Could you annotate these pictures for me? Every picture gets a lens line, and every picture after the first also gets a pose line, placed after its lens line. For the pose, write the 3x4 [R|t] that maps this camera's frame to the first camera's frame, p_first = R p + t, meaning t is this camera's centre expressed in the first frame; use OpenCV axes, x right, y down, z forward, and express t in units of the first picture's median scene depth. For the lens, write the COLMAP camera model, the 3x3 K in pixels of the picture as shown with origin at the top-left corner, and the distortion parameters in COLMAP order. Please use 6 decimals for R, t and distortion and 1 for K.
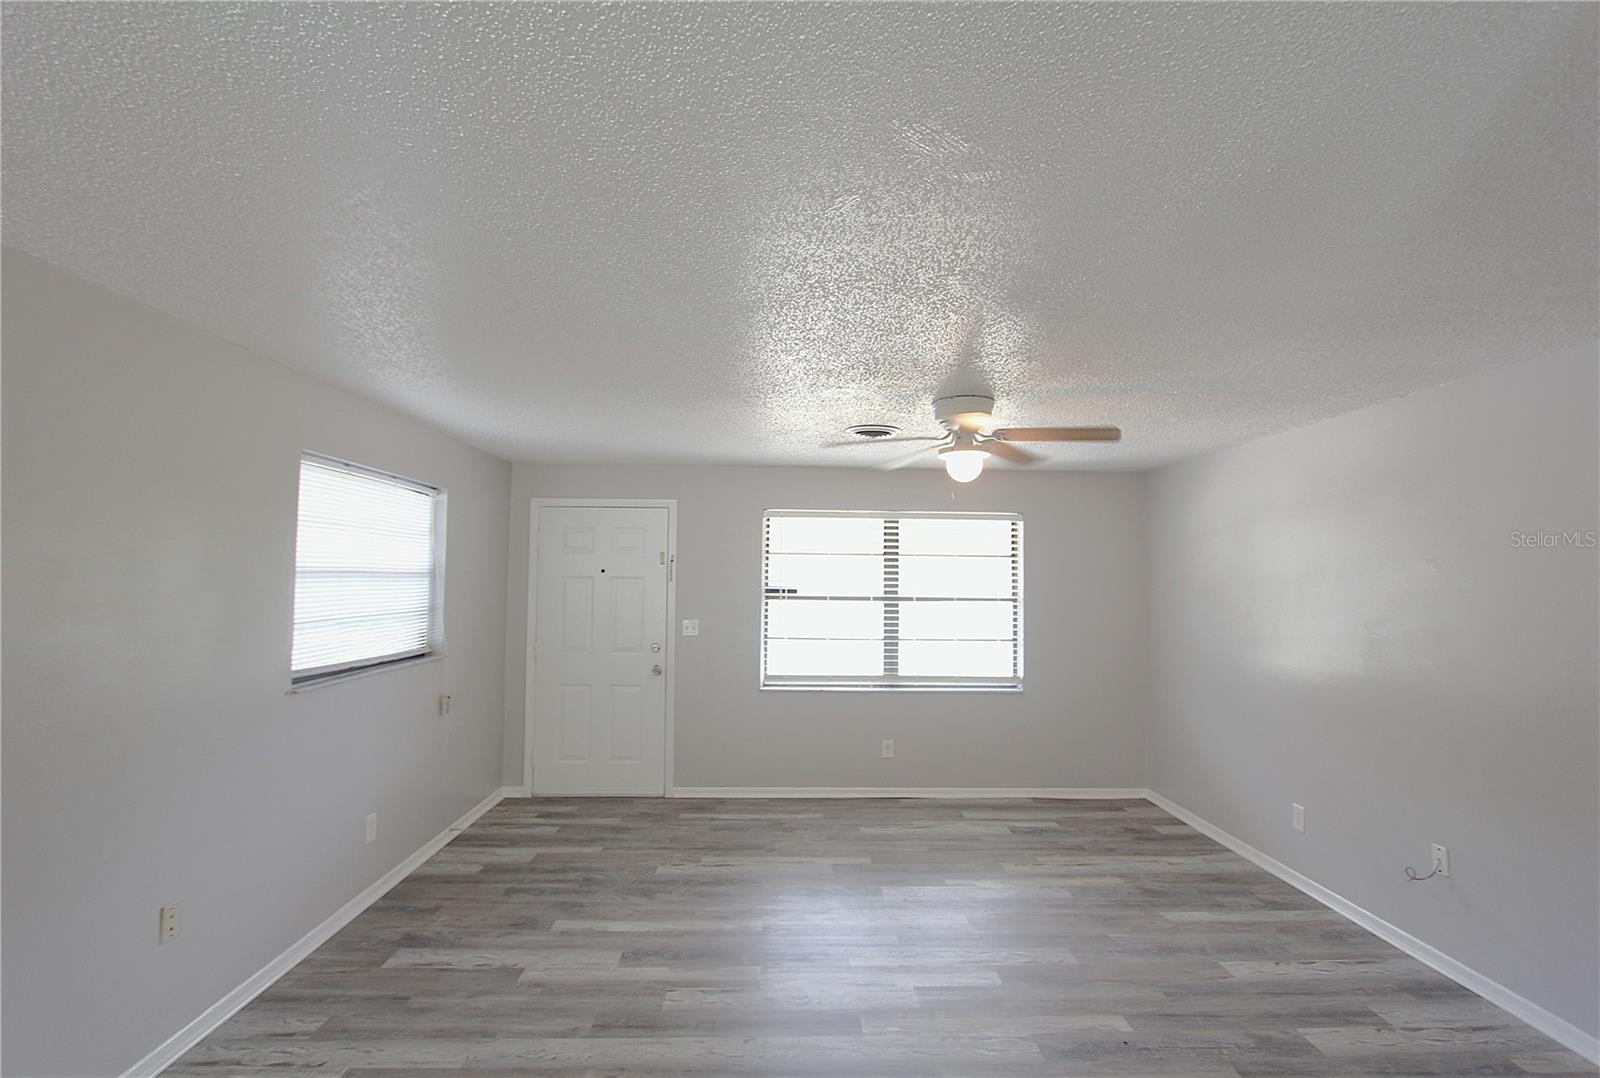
lens RADIAL K [[749.4, 0, 800.0], [0, 749.4, 539.0], [0, 0, 1]] dist [-0.002438, -0.000064]
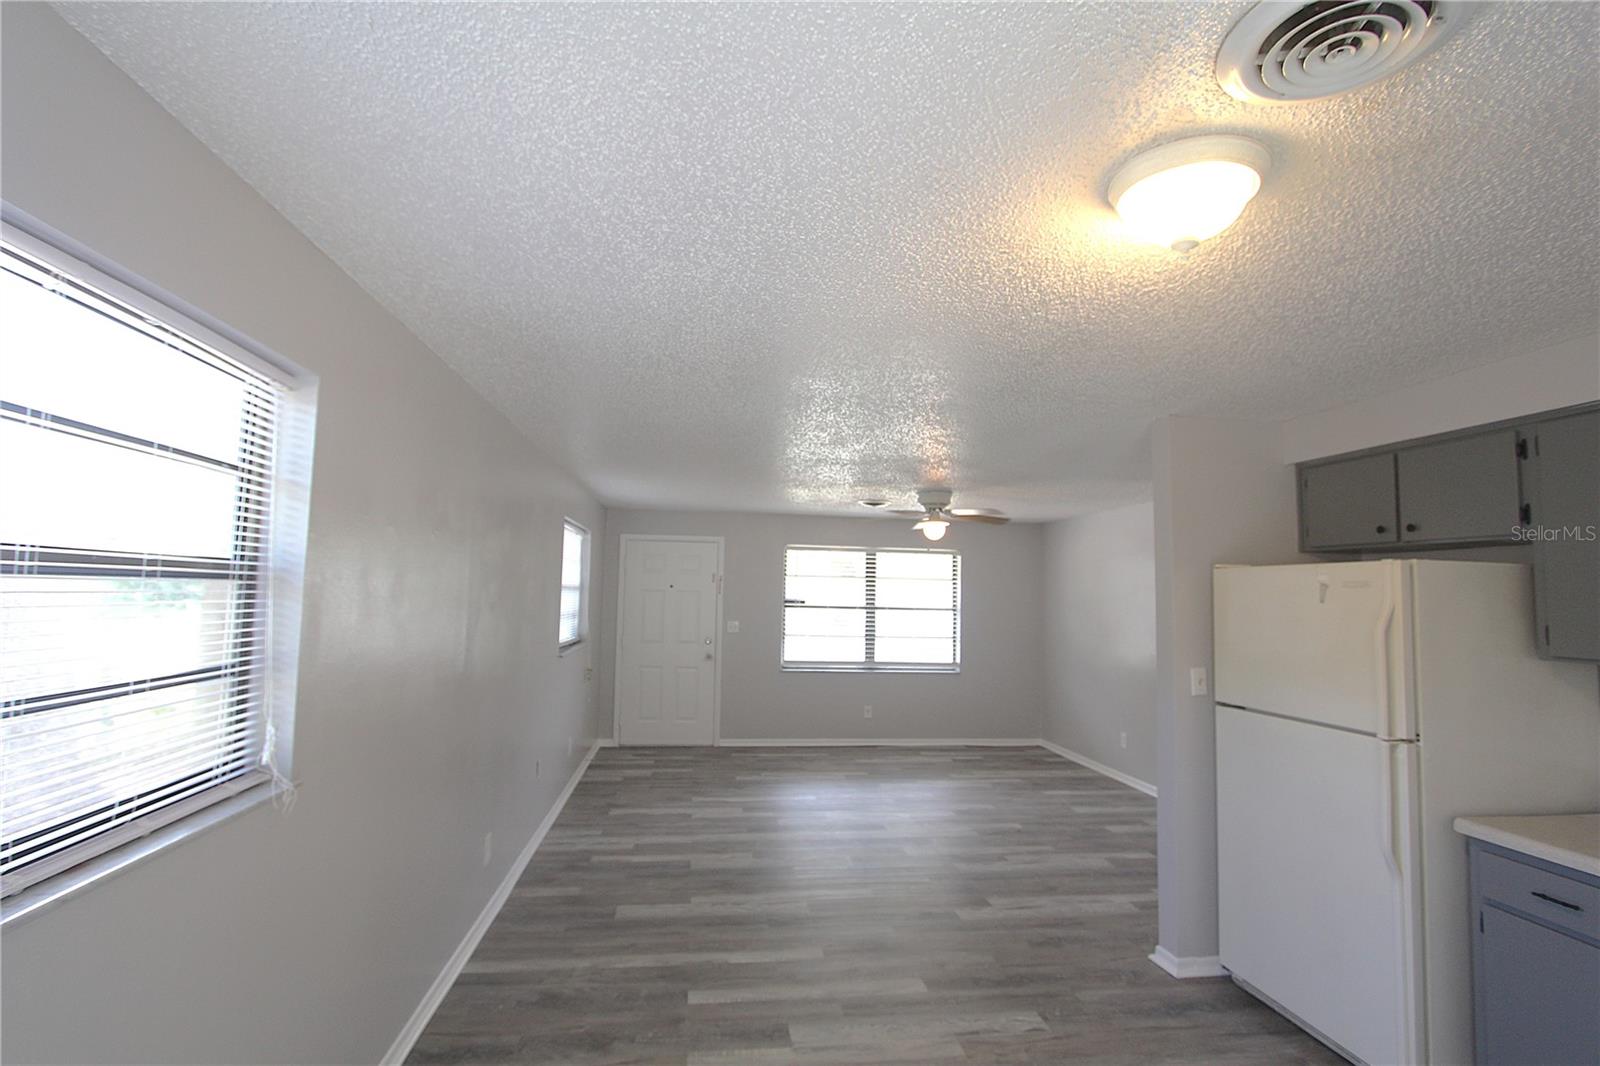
lens RADIAL K [[748.6, 0, 789.6], [0, 748.6, 531.1], [0, 0, 1]] dist [-0.014622, 0.000787]
pose [[0.996000, 0.019403, 0.087225, -0.168162], [-0.017064, 0.999477, -0.027480, -0.027113], [-0.087712, 0.025882, 0.995810, -0.438380]]
